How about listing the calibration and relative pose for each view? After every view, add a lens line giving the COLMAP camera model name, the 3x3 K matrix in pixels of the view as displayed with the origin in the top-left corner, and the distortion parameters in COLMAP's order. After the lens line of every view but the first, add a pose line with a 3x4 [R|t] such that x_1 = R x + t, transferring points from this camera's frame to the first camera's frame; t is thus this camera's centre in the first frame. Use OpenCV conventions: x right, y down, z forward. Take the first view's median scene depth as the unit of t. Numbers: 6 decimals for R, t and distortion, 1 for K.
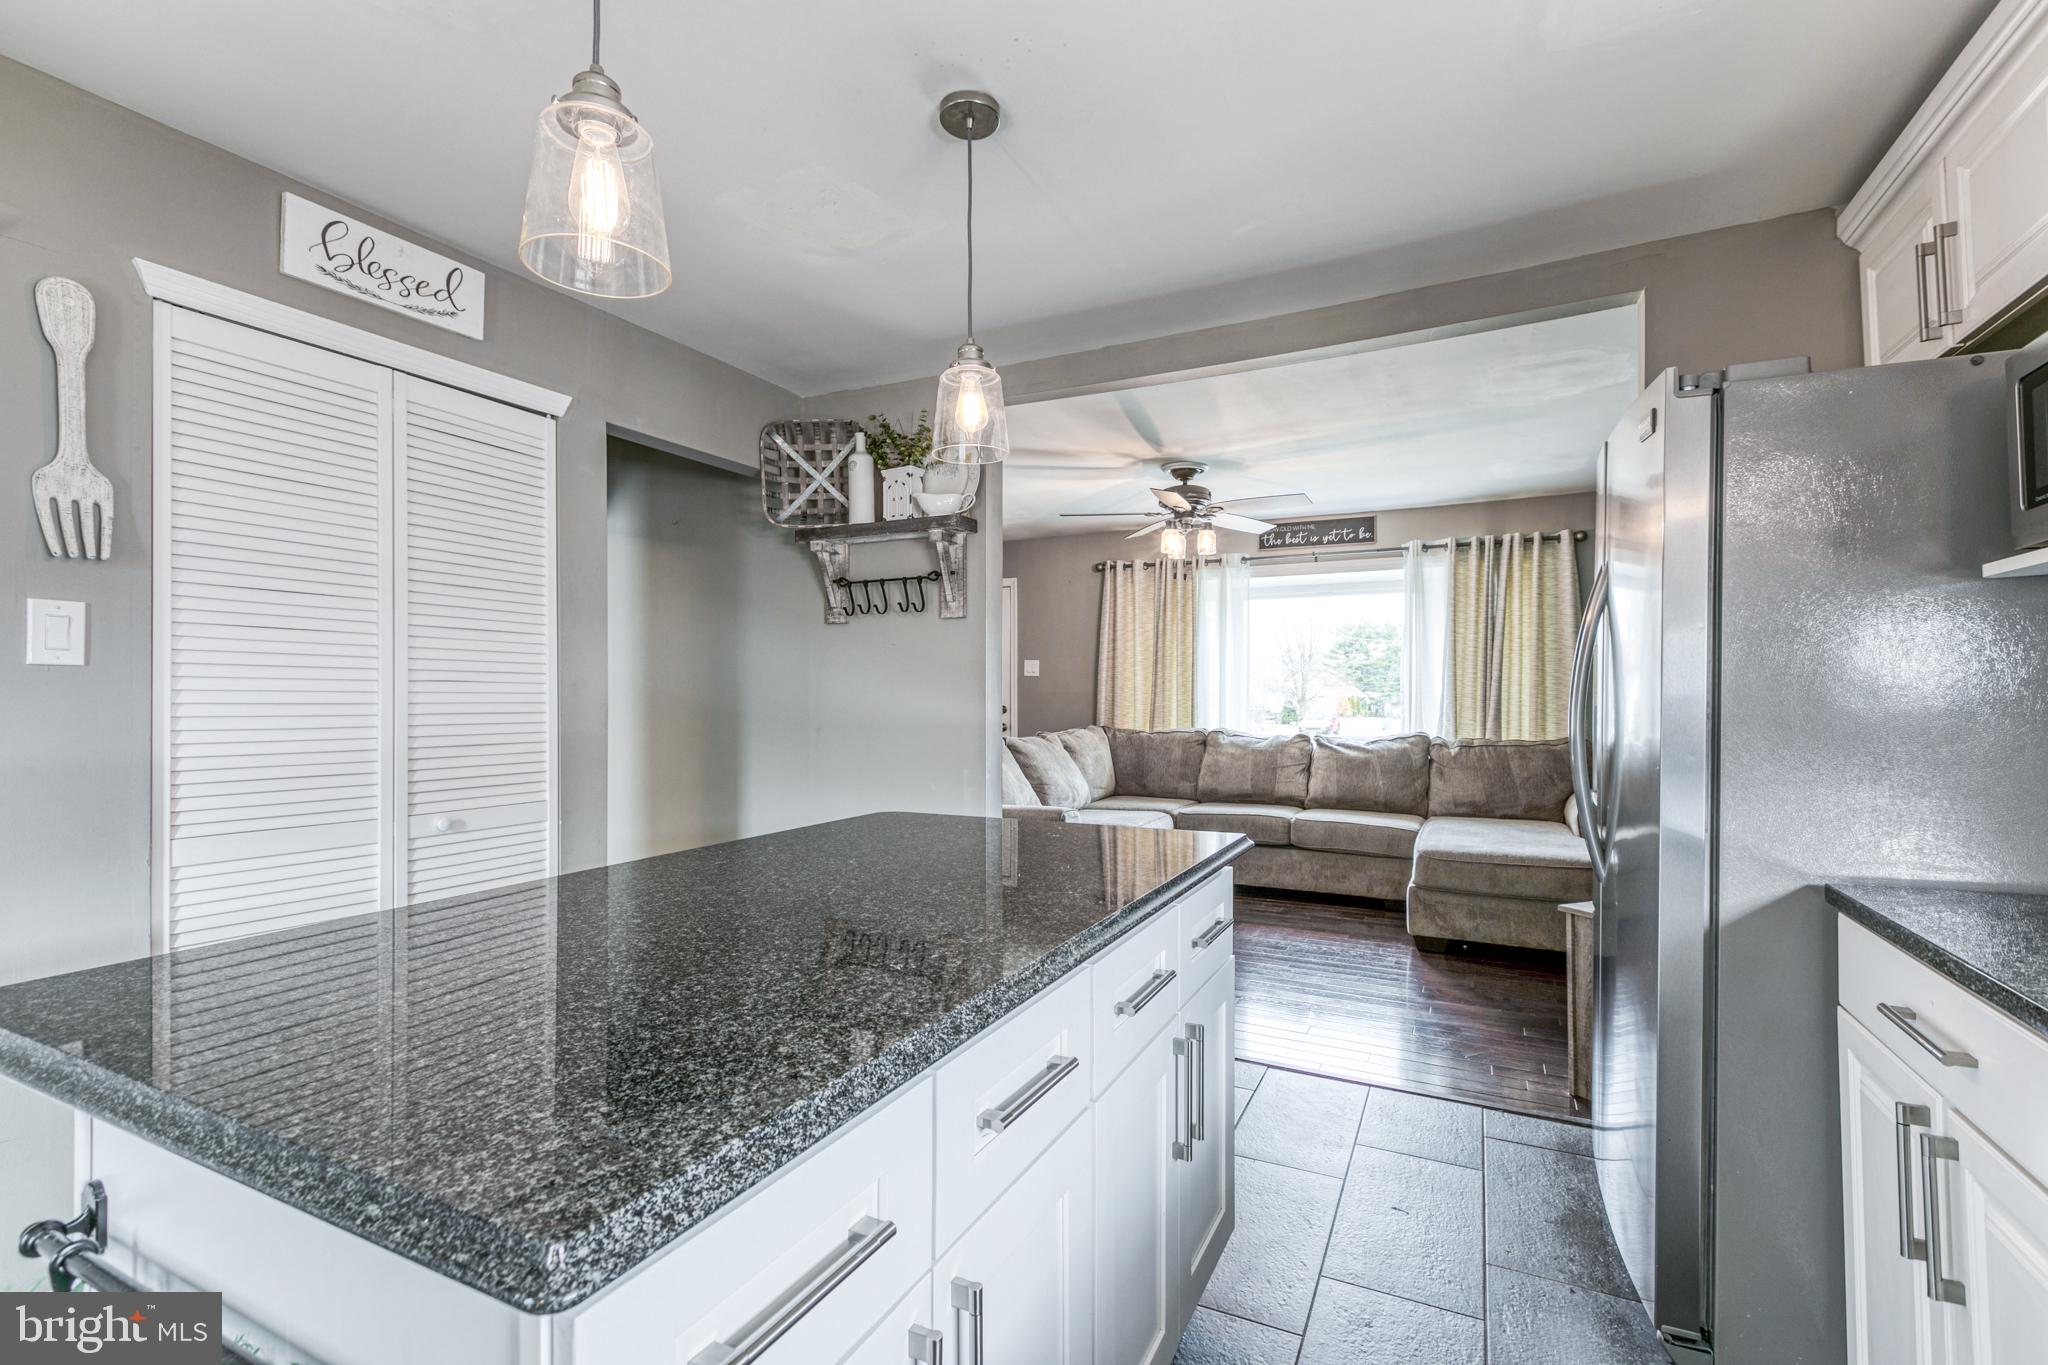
lens RADIAL K [[921.1, 0, 1011.5], [0, 921.1, 695.6], [0, 0, 1]] dist [-0.005216, -0.001538]
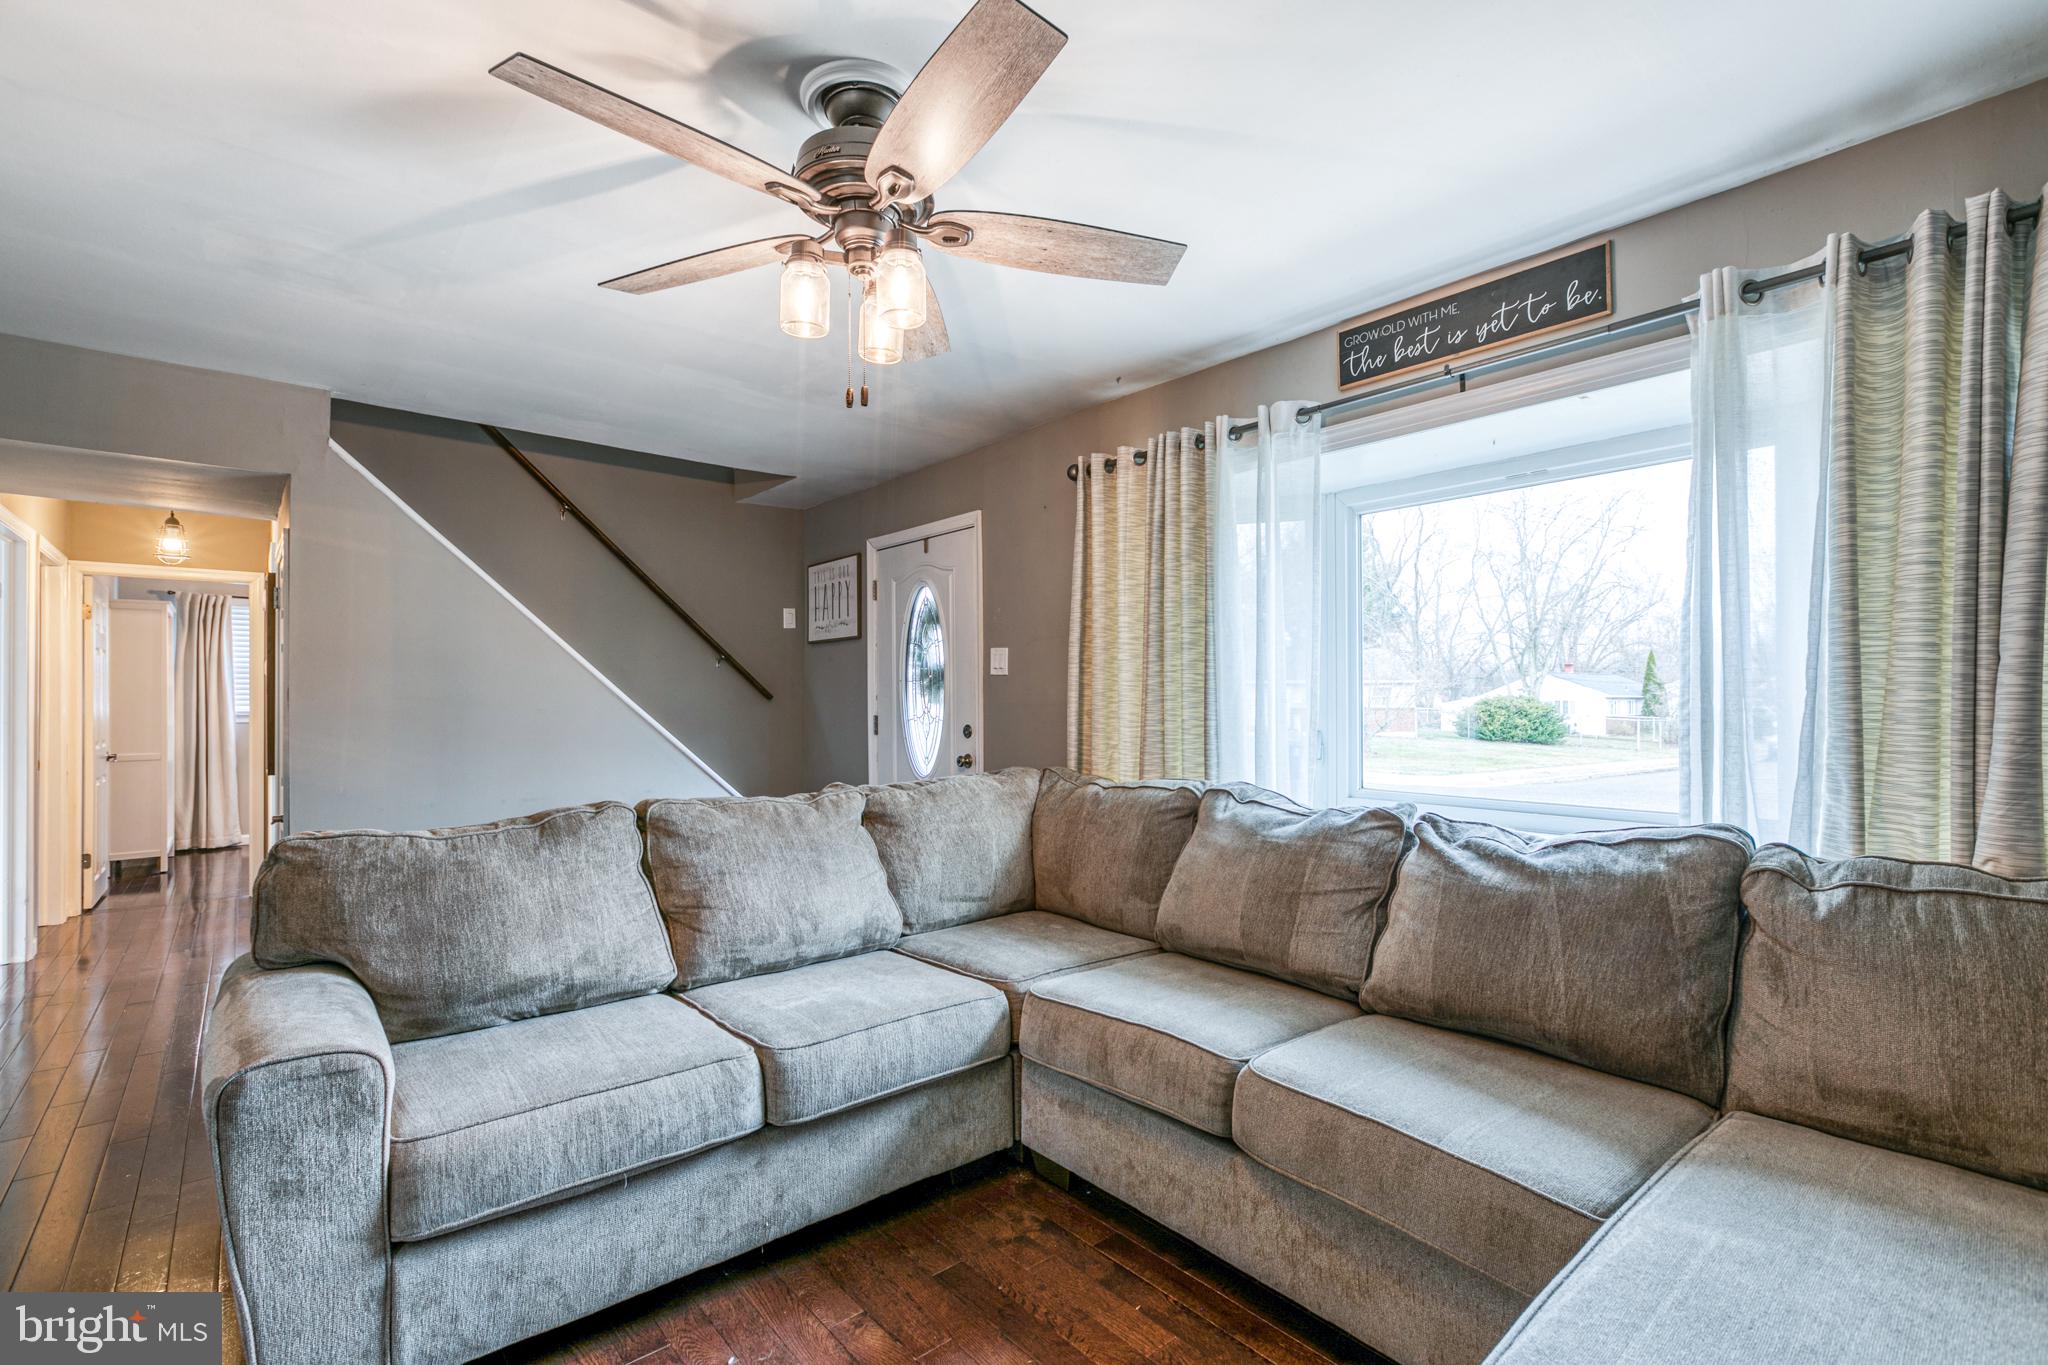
lens RADIAL K [[921.1, 0, 1042.6], [0, 921.1, 690.8], [0, 0, 1]] dist [-0.005216, -0.001538]
pose [[0.927603, -0.003462, -0.373551, 0.343554], [-0.003004, 0.999856, -0.016727, -0.002472], [0.373555, 0.016638, 0.927459, 0.604845]]
